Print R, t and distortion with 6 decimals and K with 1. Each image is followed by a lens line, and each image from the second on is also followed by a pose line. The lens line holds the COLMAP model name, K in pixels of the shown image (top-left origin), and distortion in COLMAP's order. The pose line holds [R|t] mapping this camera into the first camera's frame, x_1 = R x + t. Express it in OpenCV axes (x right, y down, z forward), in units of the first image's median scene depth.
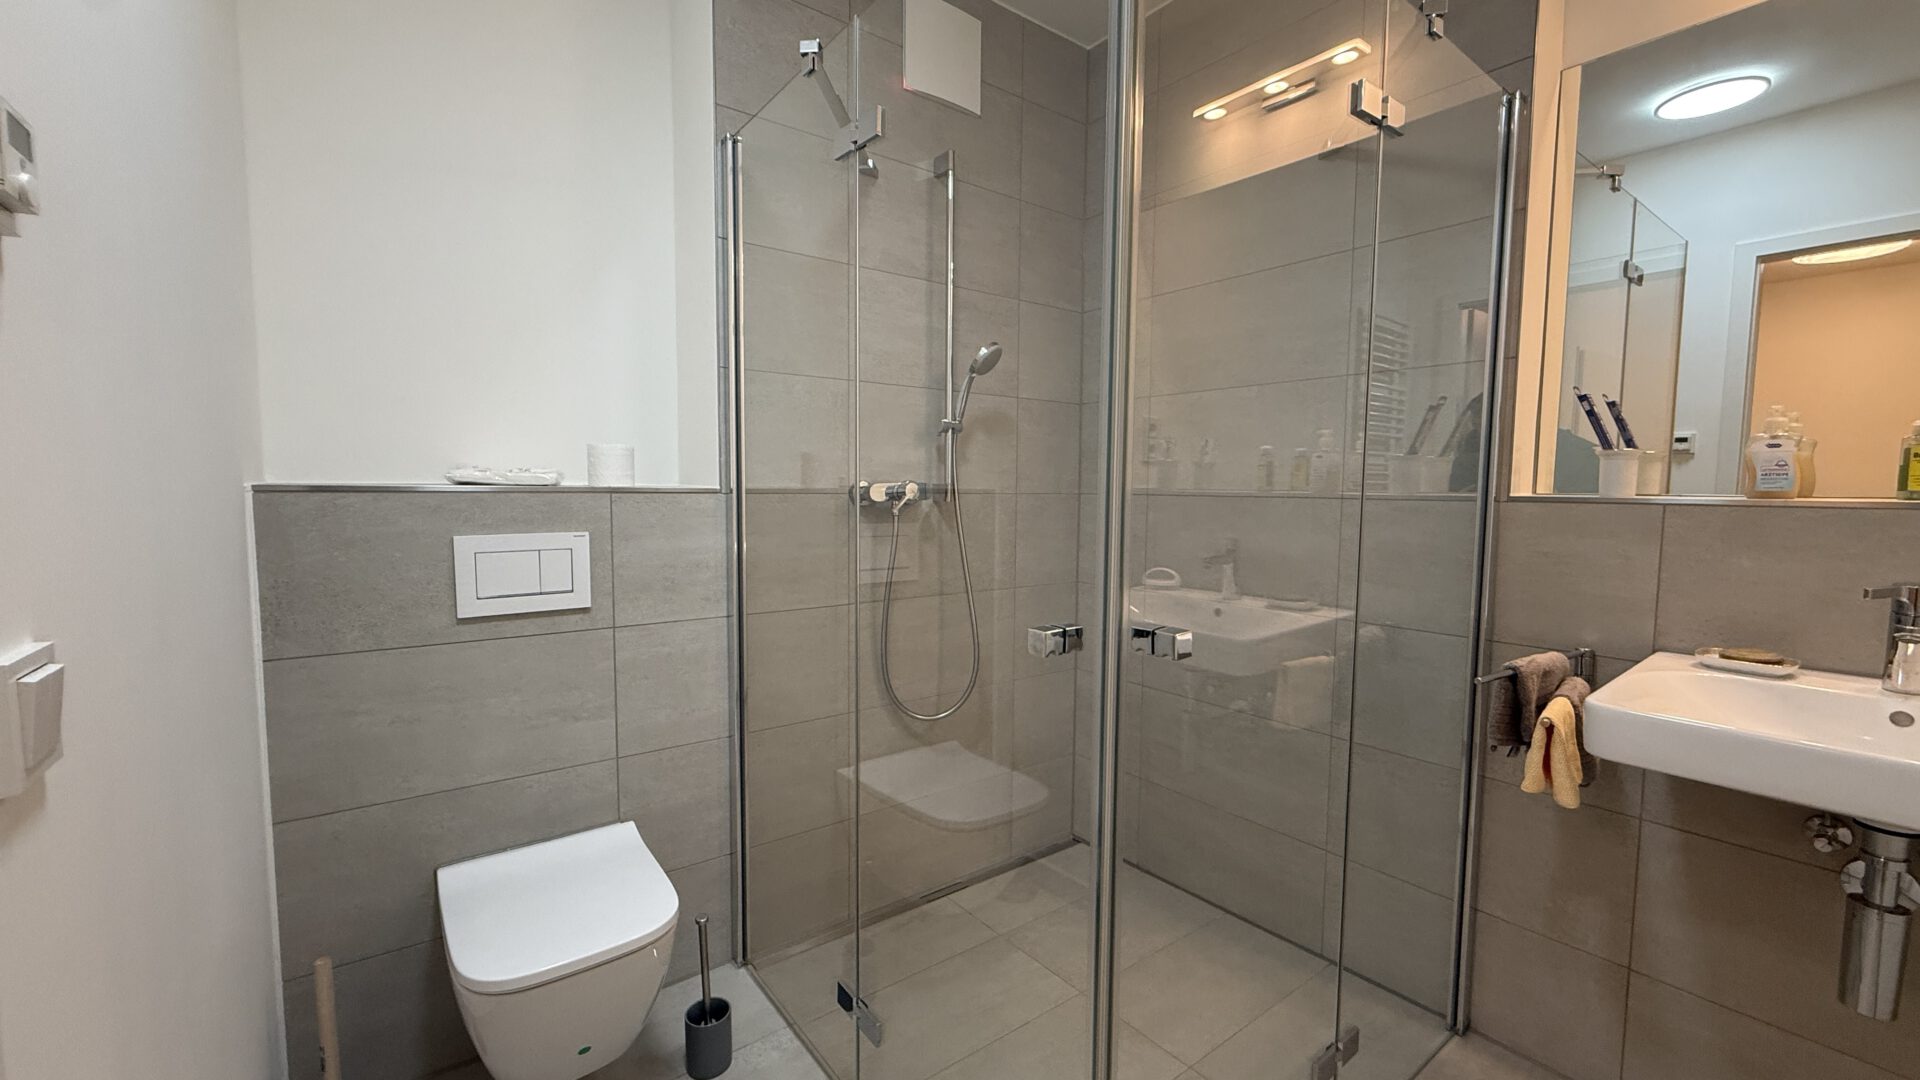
lens RADIAL K [[762.0, 0, 958.5], [0, 762.0, 542.1], [0, 0, 1]] dist [-0.001910, 0.000509]
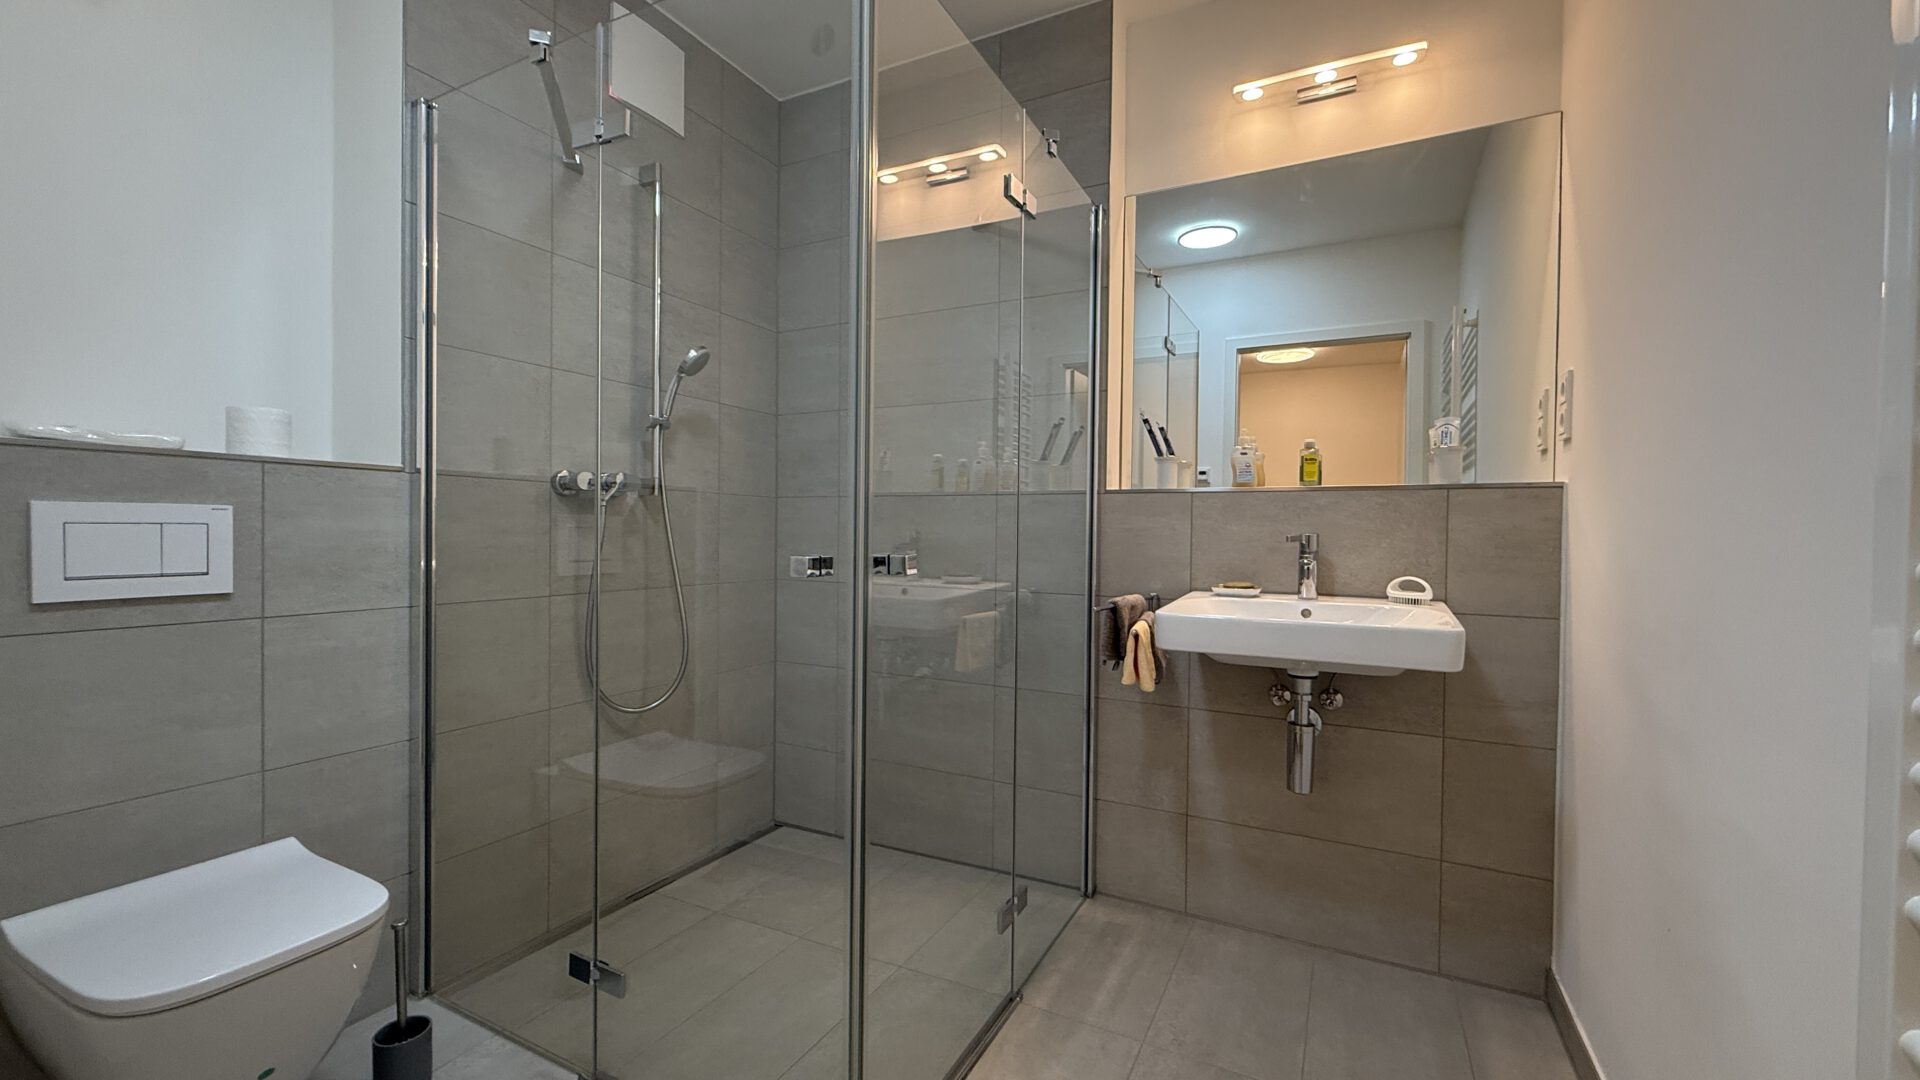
lens RADIAL K [[762.0, 0, 958.5], [0, 762.0, 542.1], [0, 0, 1]] dist [-0.001910, 0.000509]
pose [[0.903668, -0.004055, 0.428215, -0.101489], [0.027497, 0.998441, -0.048573, 0.085058], [-0.427350, 0.055668, 0.902371, -0.117848]]
